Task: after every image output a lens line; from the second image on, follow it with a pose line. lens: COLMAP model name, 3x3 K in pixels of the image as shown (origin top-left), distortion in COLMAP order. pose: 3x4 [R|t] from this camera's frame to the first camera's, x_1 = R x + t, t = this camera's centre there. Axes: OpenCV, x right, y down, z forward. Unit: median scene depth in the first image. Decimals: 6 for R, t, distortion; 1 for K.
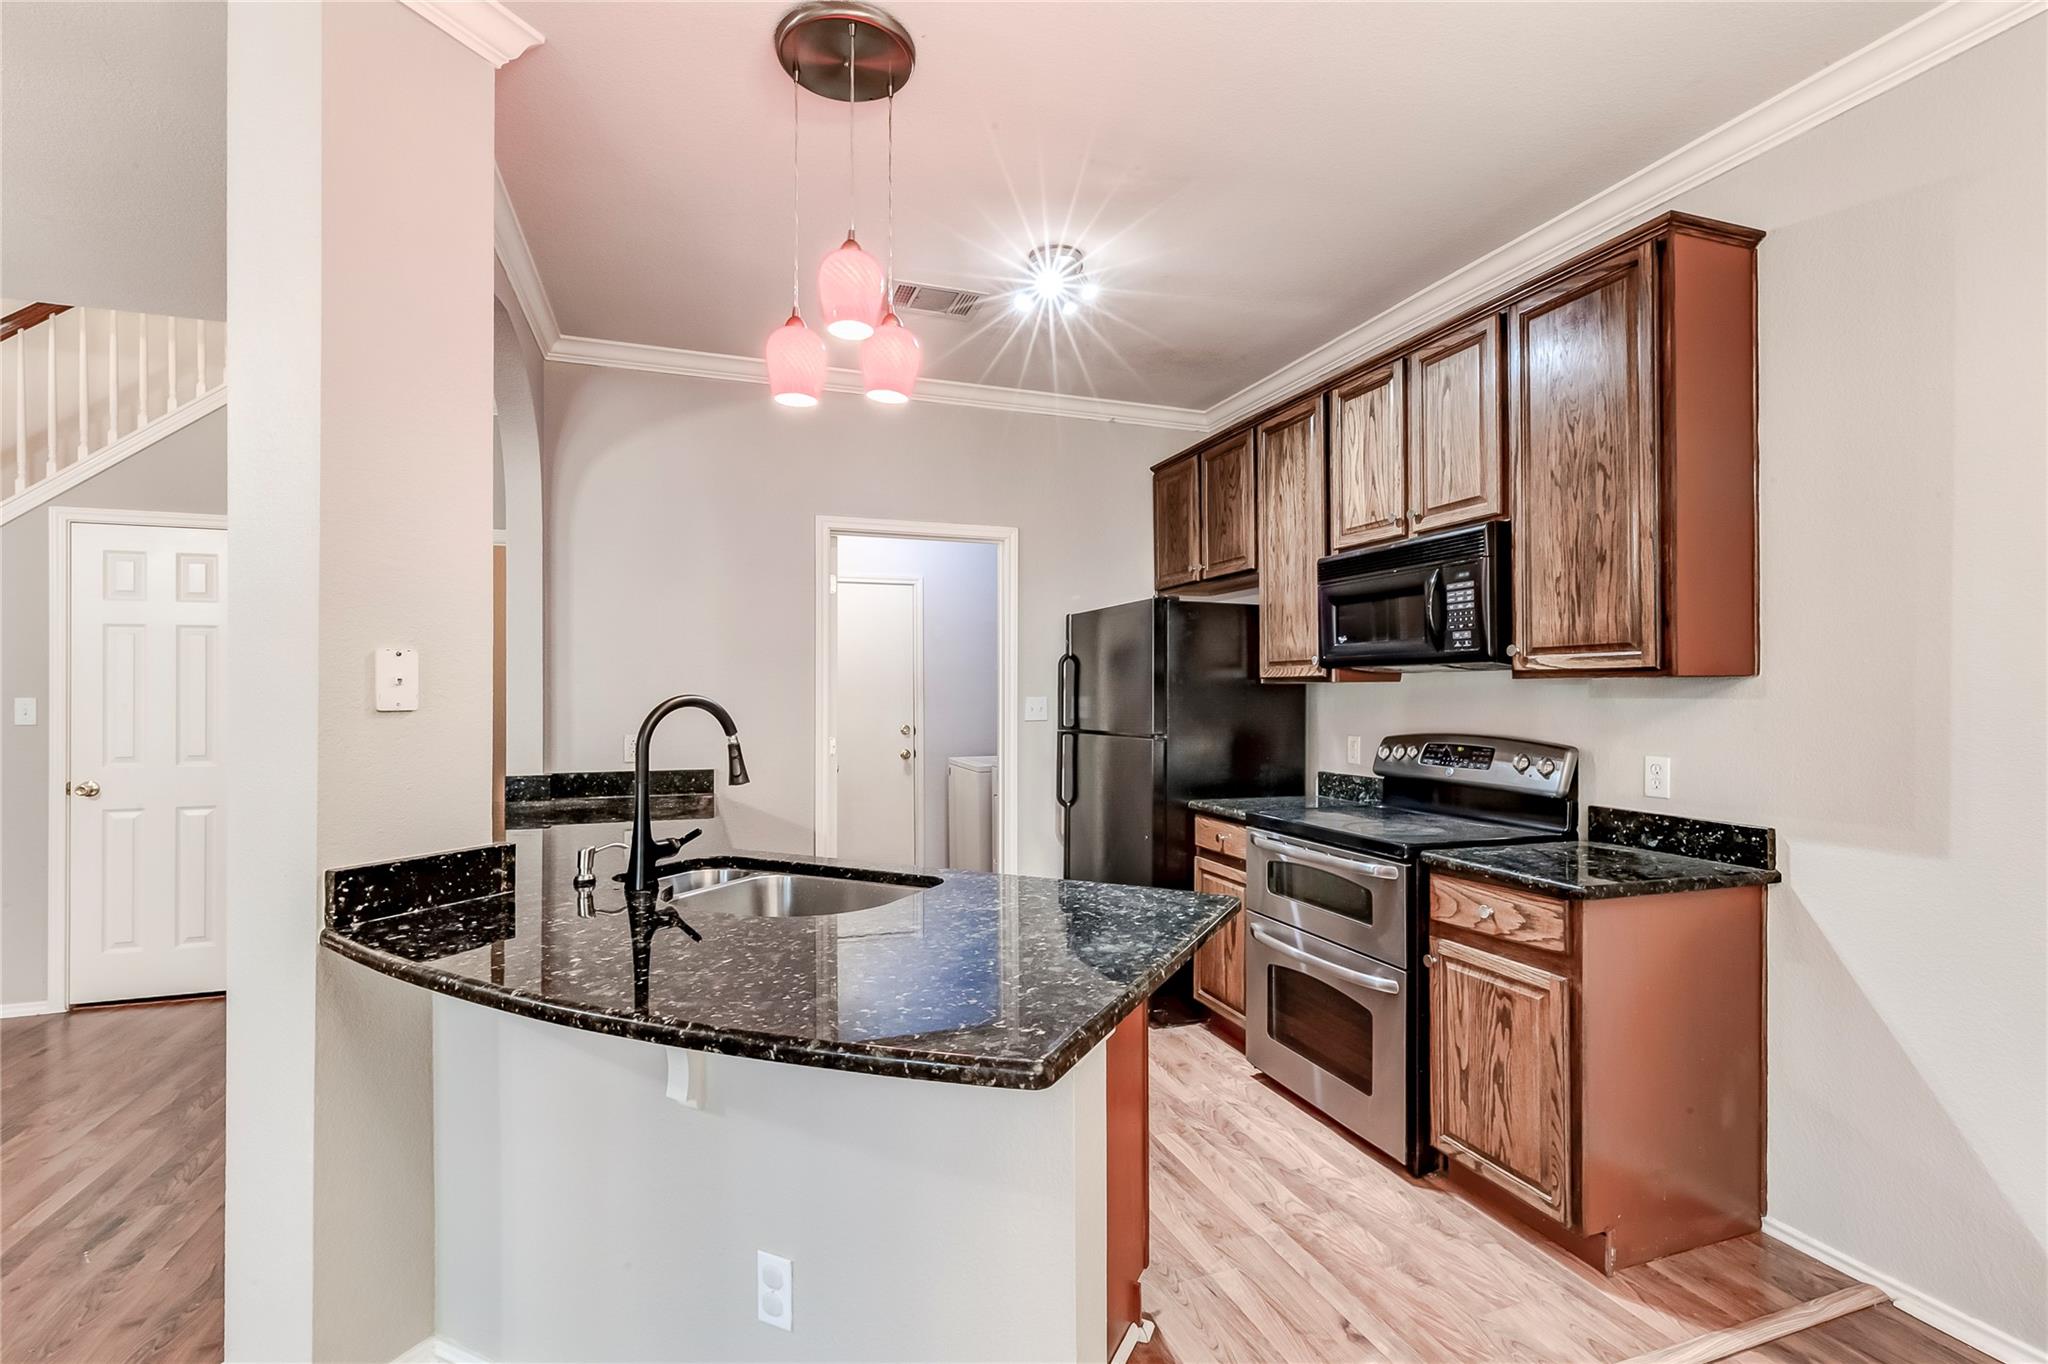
lens RADIAL K [[927.2, 0, 1022.9], [0, 927.2, 685.5], [0, 0, 1]] dist [0.007667, 0.000048]
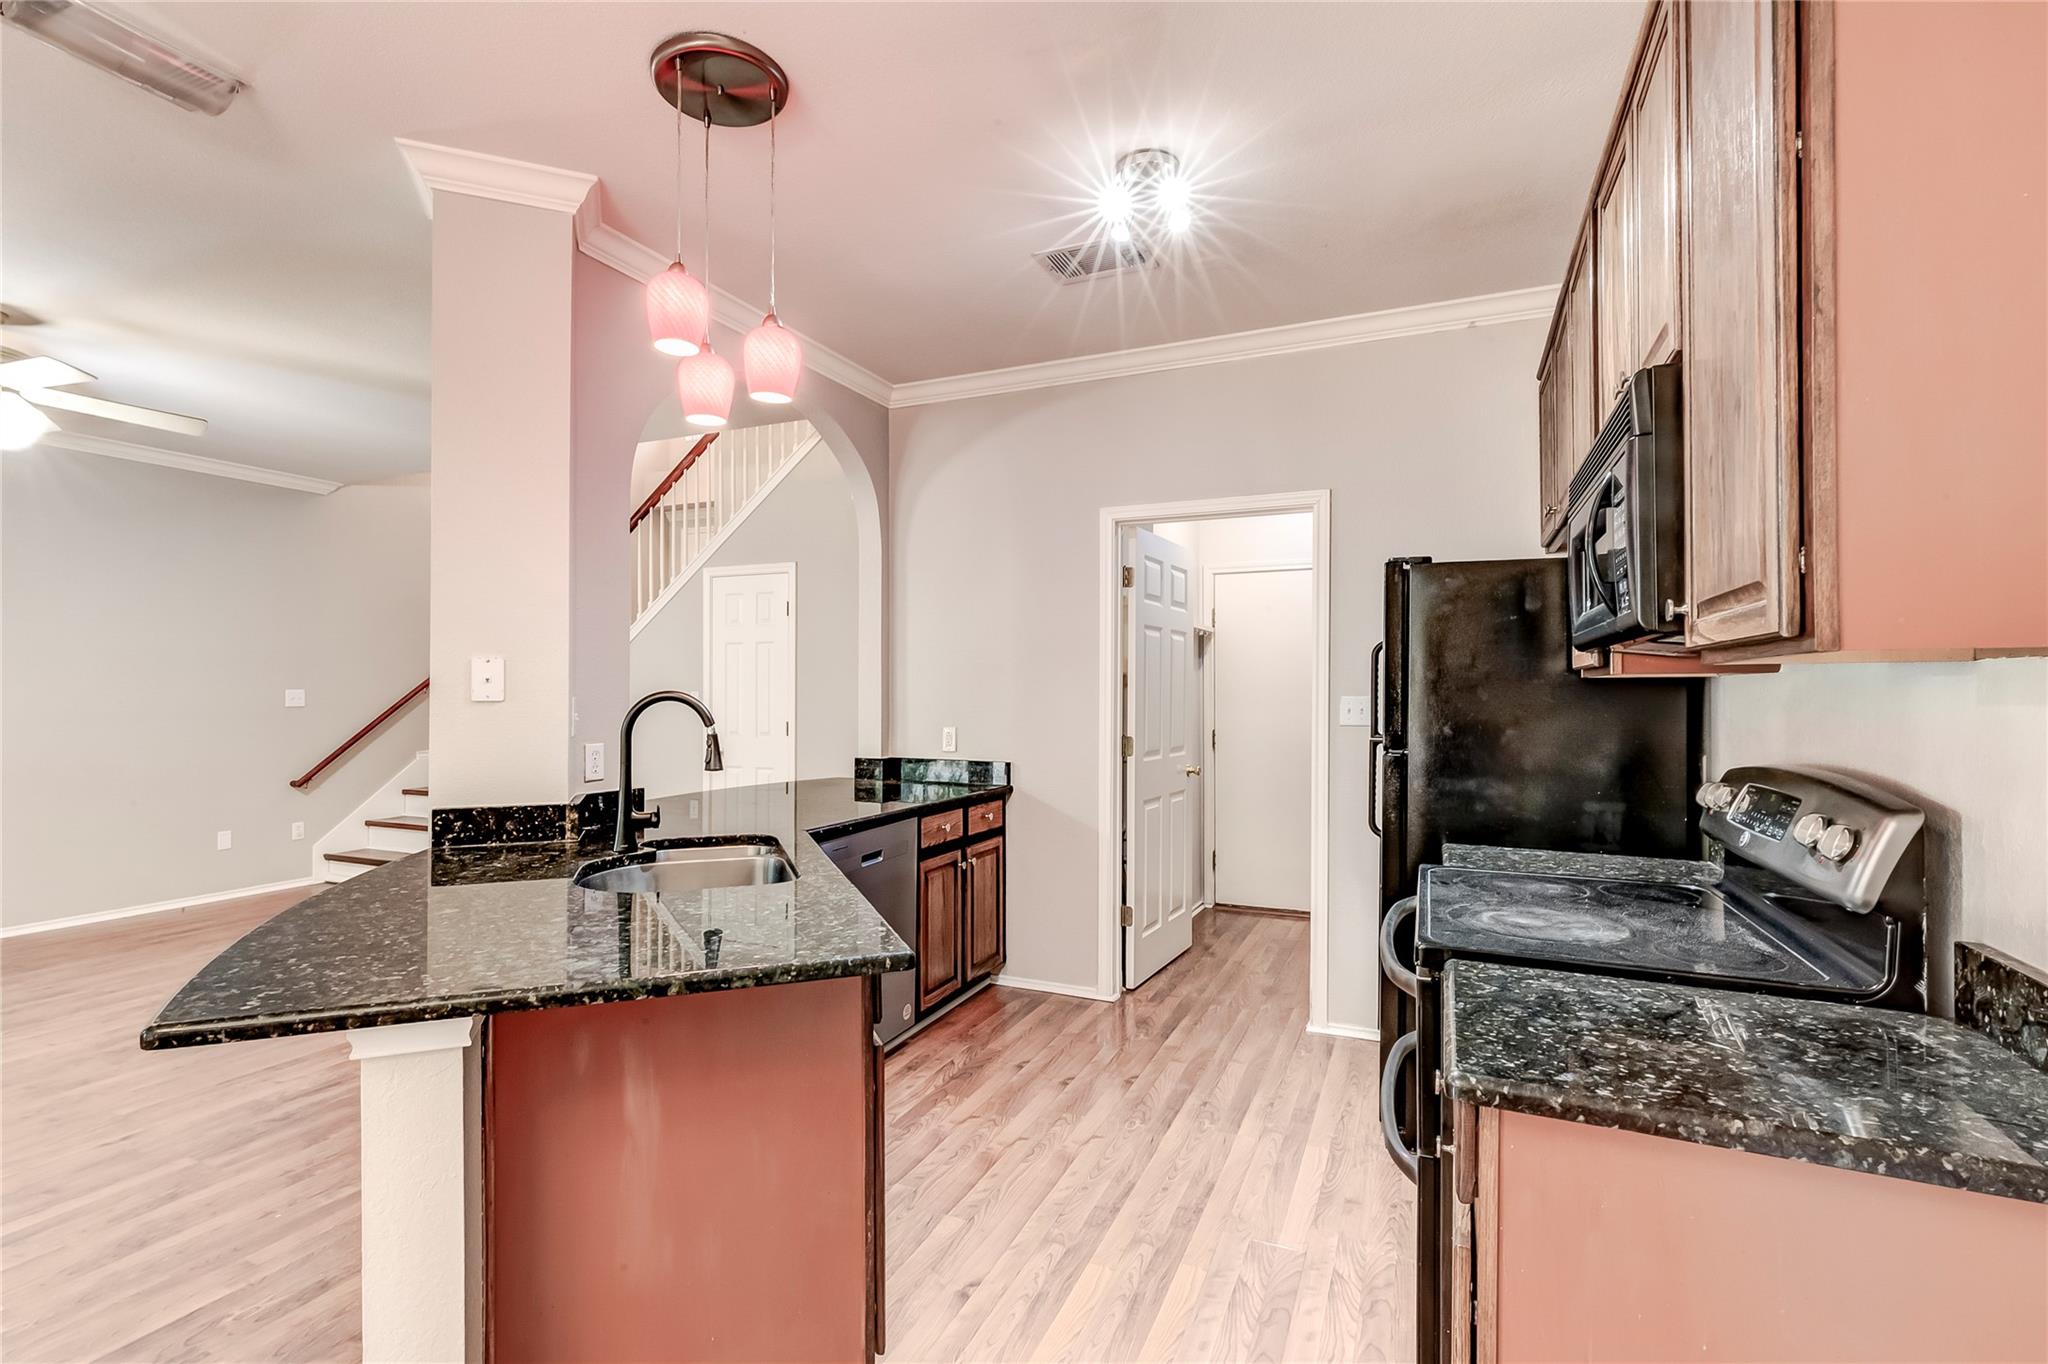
lens RADIAL K [[927.2, 0, 1020.2], [0, 927.2, 689.0], [0, 0, 1]] dist [0.007667, 0.000048]
pose [[0.723486, 0.001484, -0.690337, 0.556863], [0.002486, 0.999986, 0.004755, 0.002502], [0.690334, -0.005157, 0.723472, 0.336162]]
